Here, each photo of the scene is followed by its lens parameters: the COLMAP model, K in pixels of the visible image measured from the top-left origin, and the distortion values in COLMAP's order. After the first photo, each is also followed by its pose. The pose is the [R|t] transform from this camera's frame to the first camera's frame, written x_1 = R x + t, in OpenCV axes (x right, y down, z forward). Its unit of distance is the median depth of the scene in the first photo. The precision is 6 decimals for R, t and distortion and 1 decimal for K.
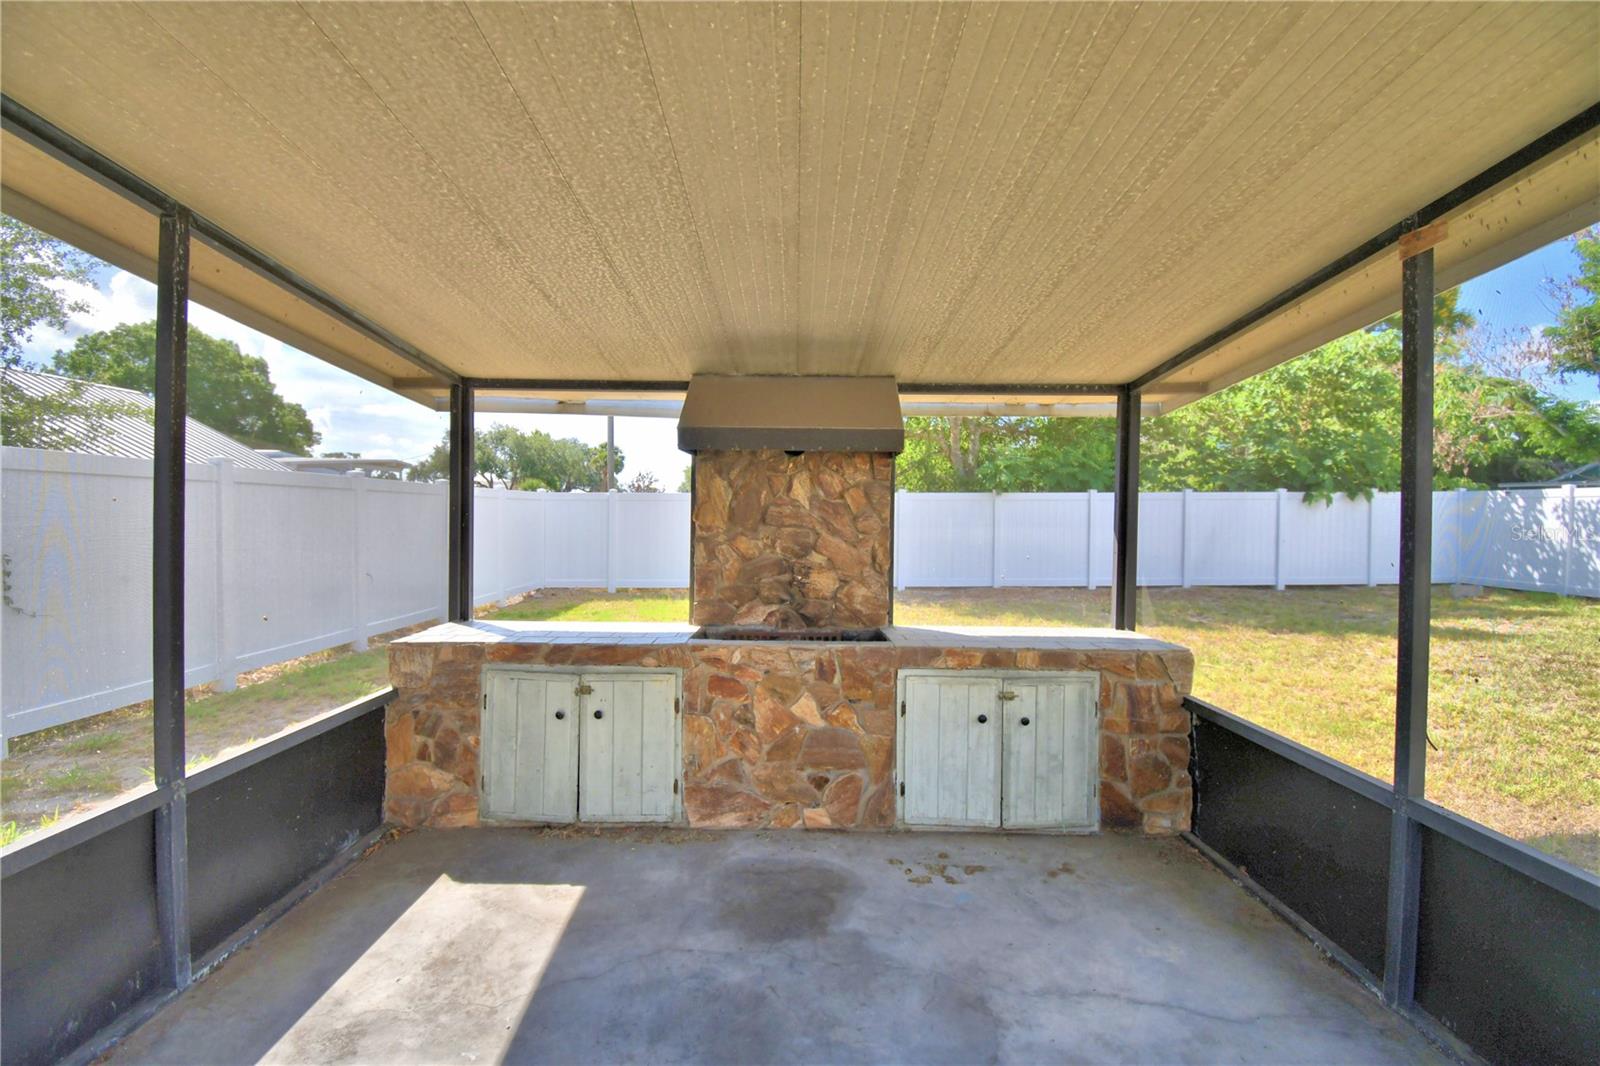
lens RADIAL K [[694.1, 0, 800.0], [0, 694.1, 533.0], [0, 0, 1]] dist [0.019226, -0.021280]
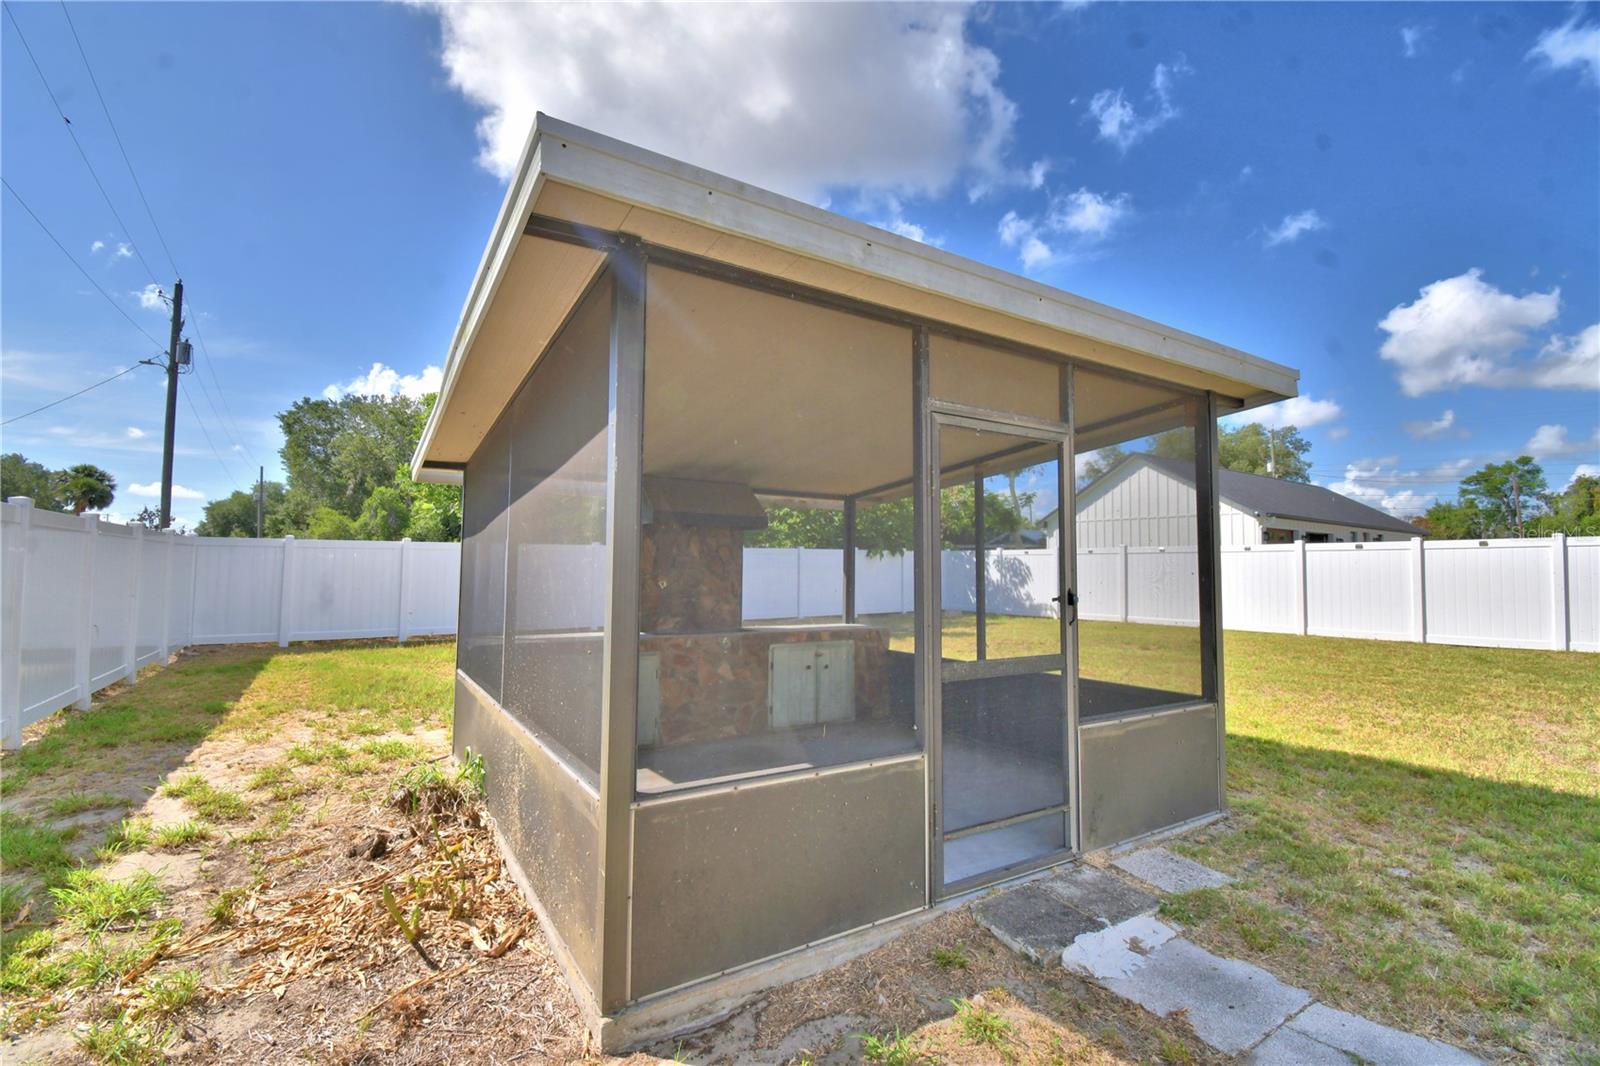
lens RADIAL K [[708.5, 0, 790.5], [0, 708.5, 528.2], [0, 0, 1]] dist [0.021209, -0.022907]
pose [[0.842798, 0.032452, 0.537251, -0.838960], [0.009792, 0.997091, -0.075588, 0.027405], [-0.538141, 0.068967, 0.840028, -0.652616]]
